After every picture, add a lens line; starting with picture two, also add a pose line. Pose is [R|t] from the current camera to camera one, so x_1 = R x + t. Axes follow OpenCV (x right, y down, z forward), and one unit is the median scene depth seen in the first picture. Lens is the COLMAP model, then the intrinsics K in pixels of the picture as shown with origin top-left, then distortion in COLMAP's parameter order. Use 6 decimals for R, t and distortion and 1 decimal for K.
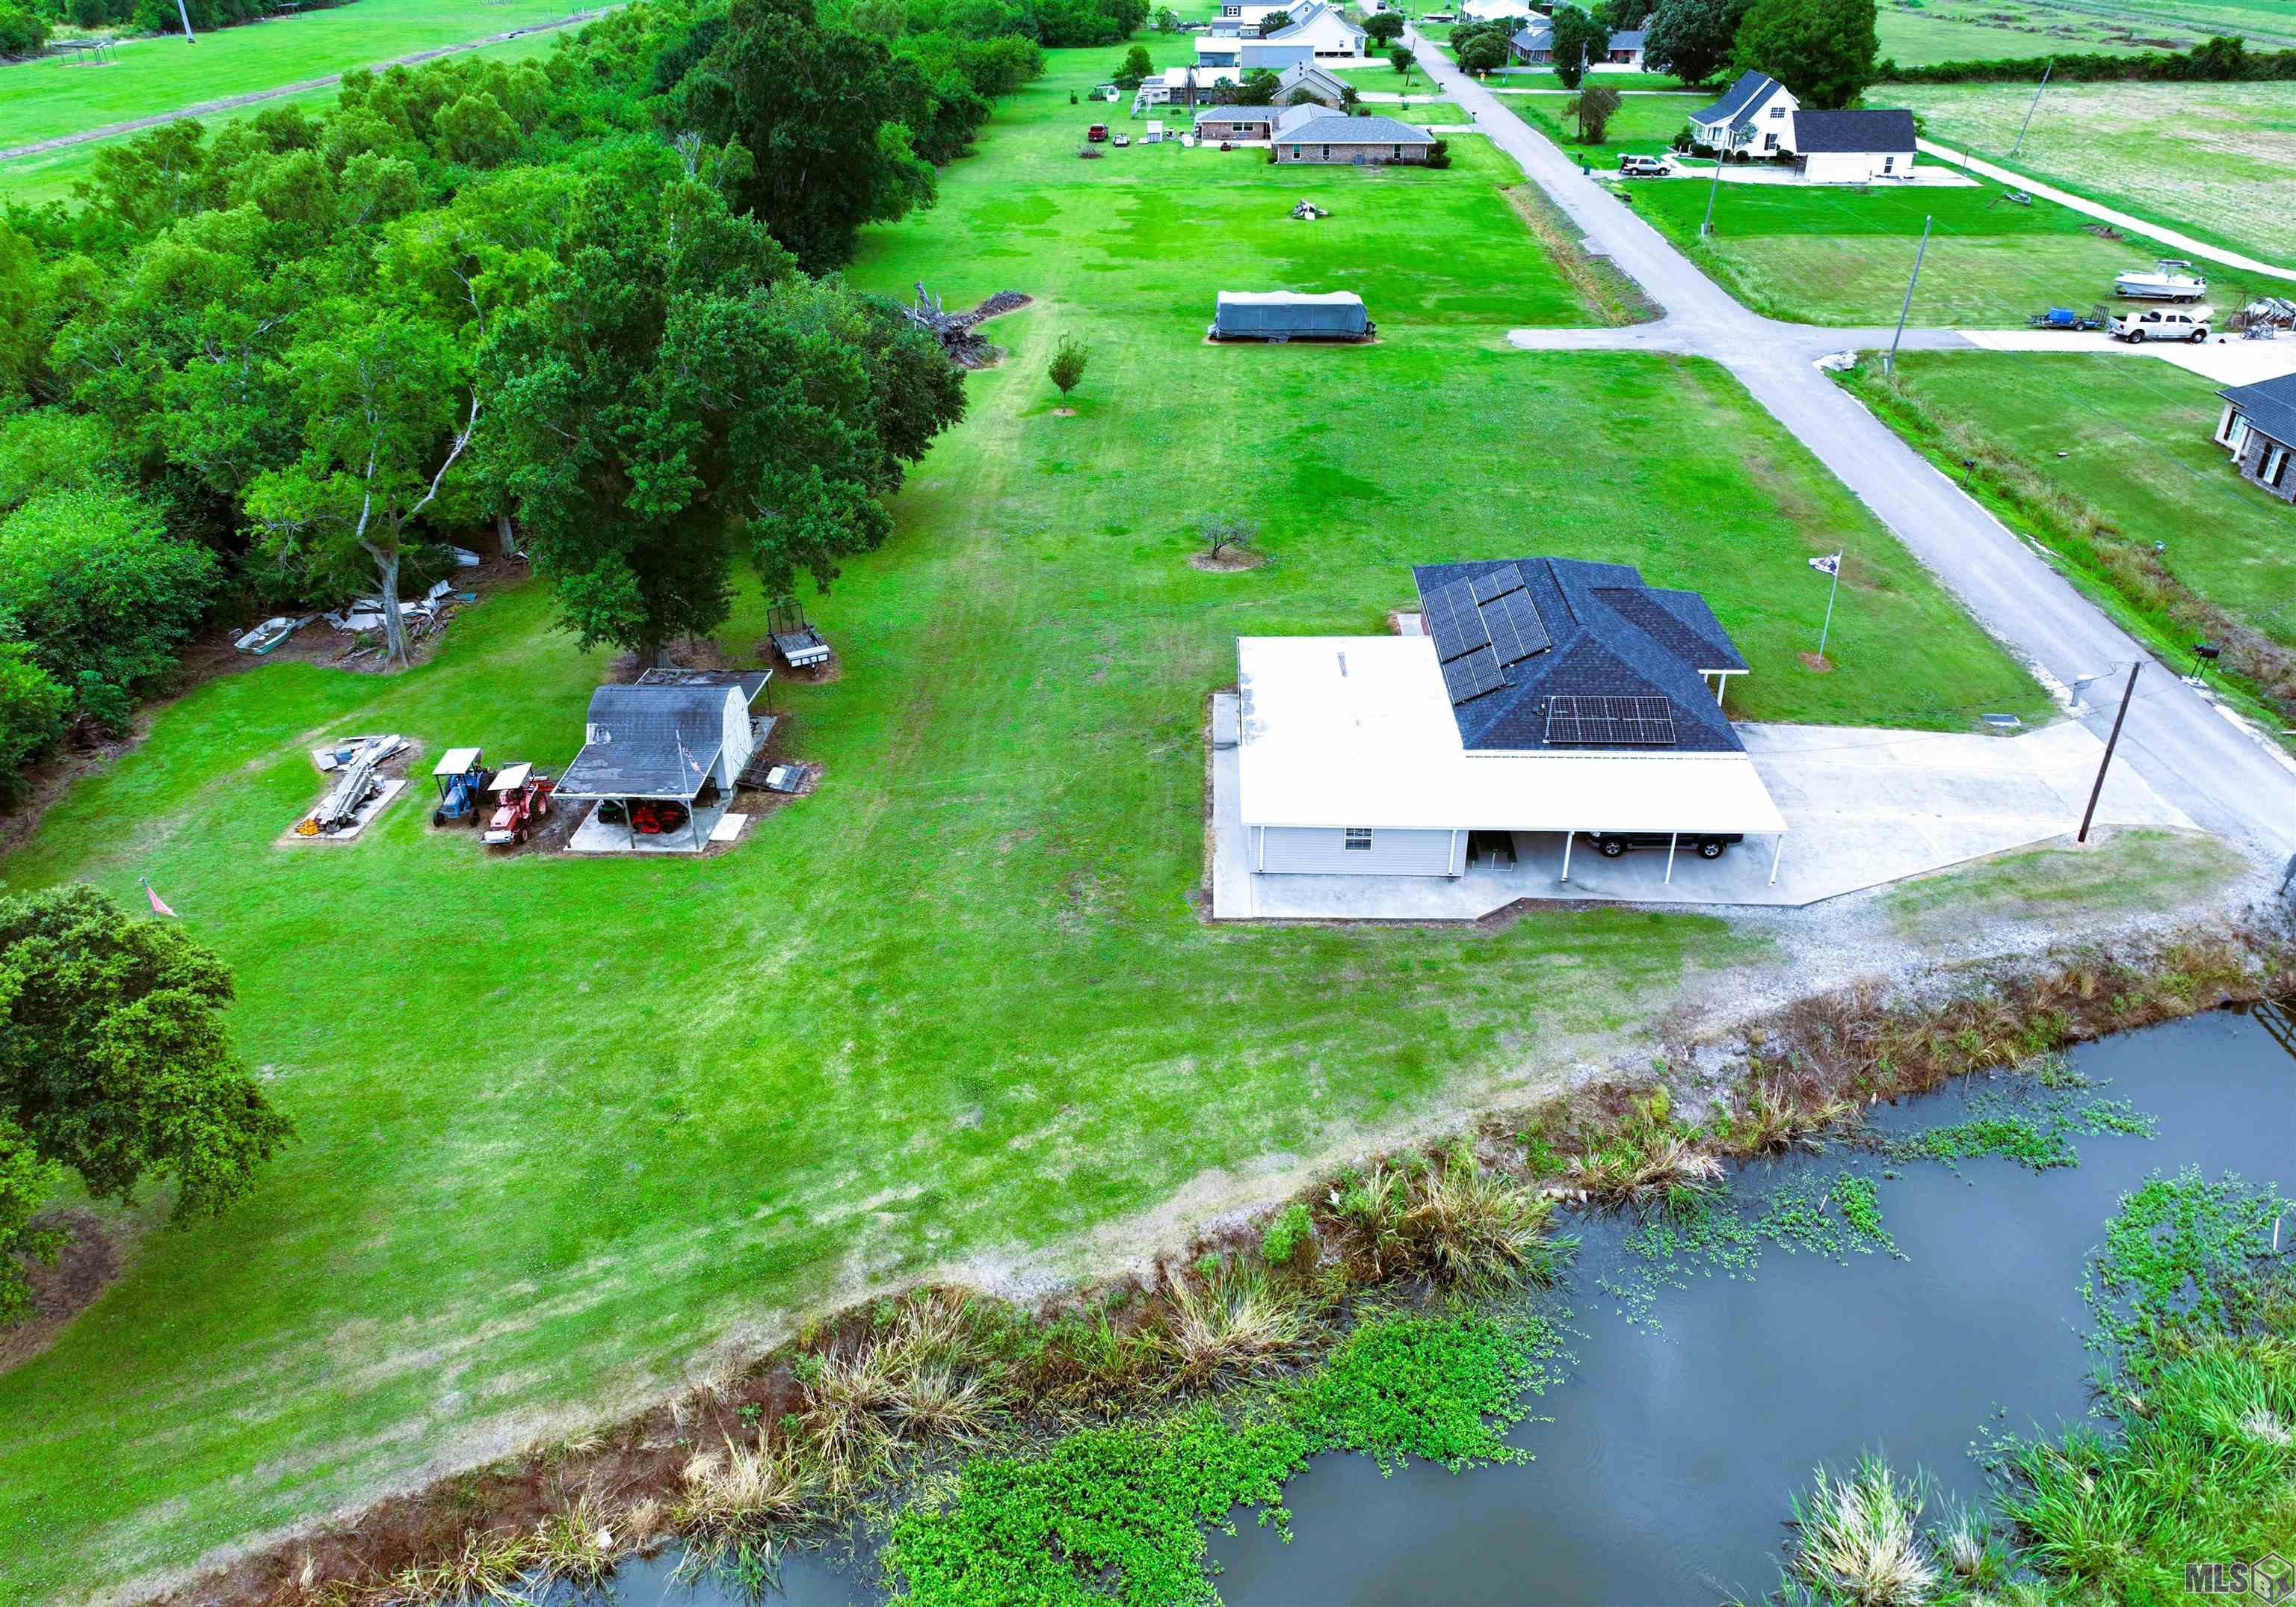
lens RADIAL K [[1611.4, 0, 1163.6], [0, 1611.4, 762.2], [0, 0, 1]] dist [0.004983, 0.006496]
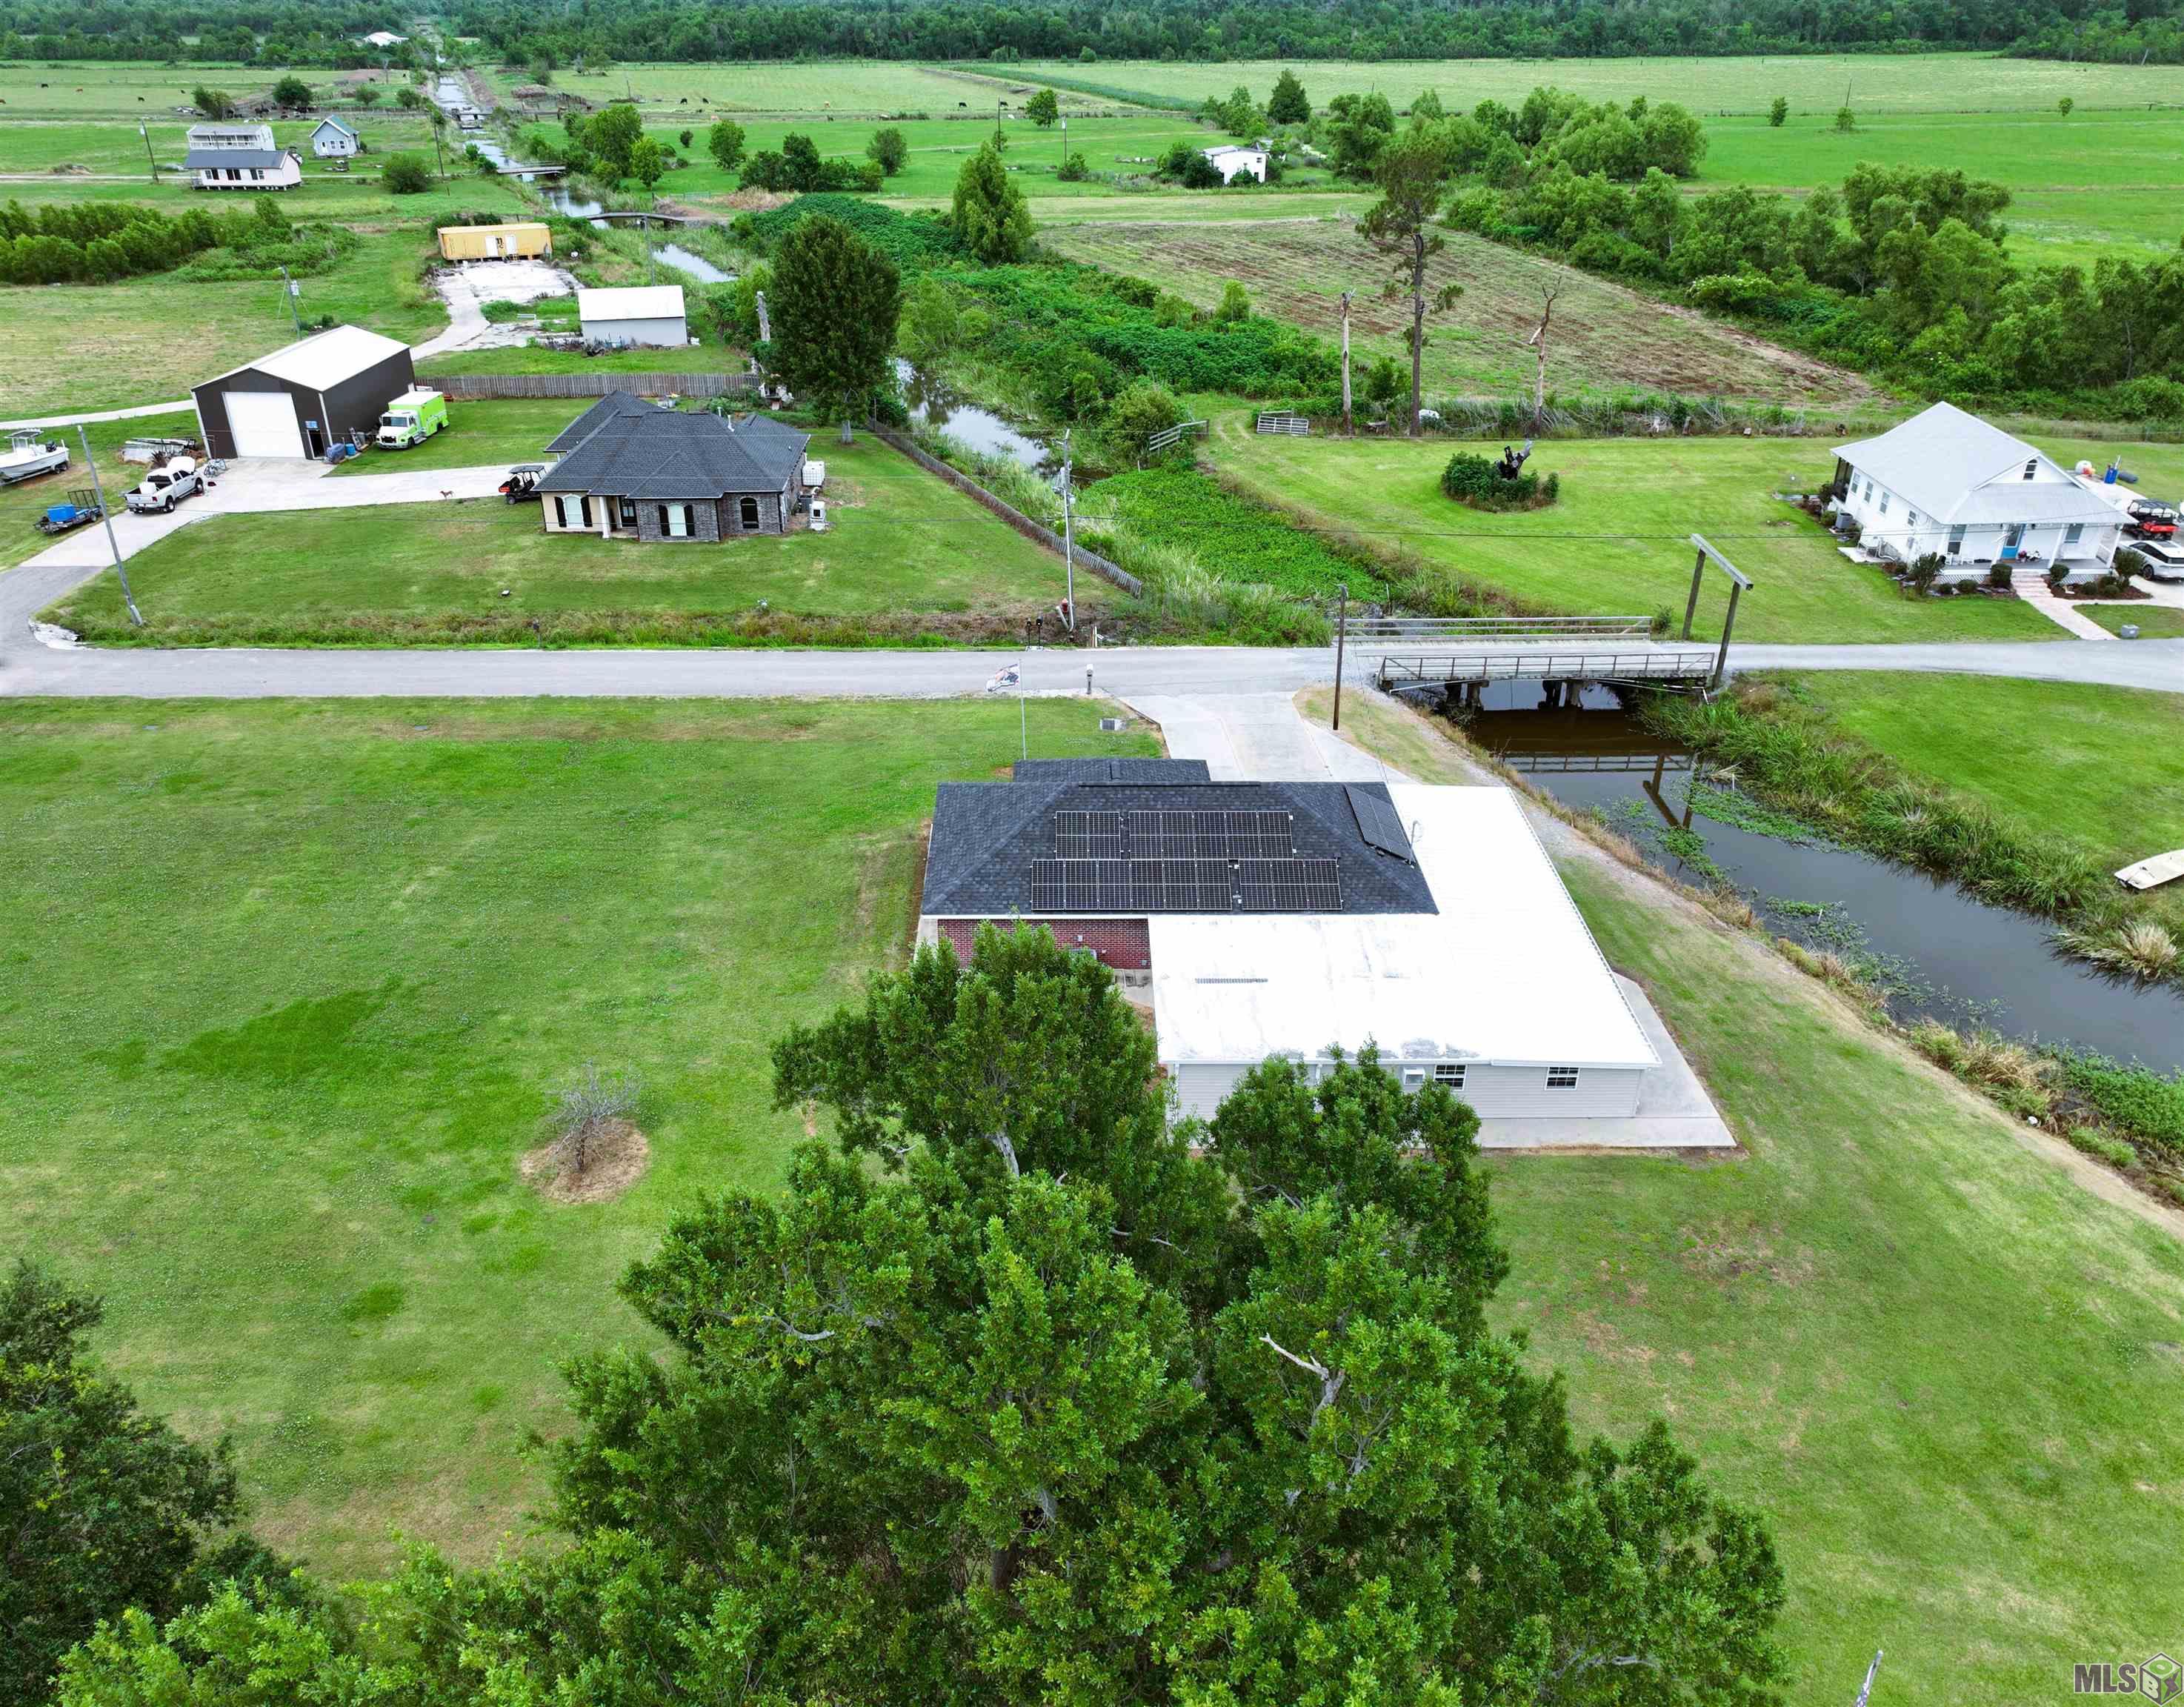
lens RADIAL K [[1597.9, 0, 1046.3], [0, 1597.9, 855.0], [0, 0, 1]] dist [0.006508, 0.006715]
pose [[-0.025511, -0.475979, 0.879087, -0.512349], [0.487739, 0.761679, 0.426563, -0.457156], [-0.872617, 0.439647, 0.212722, 0.836918]]
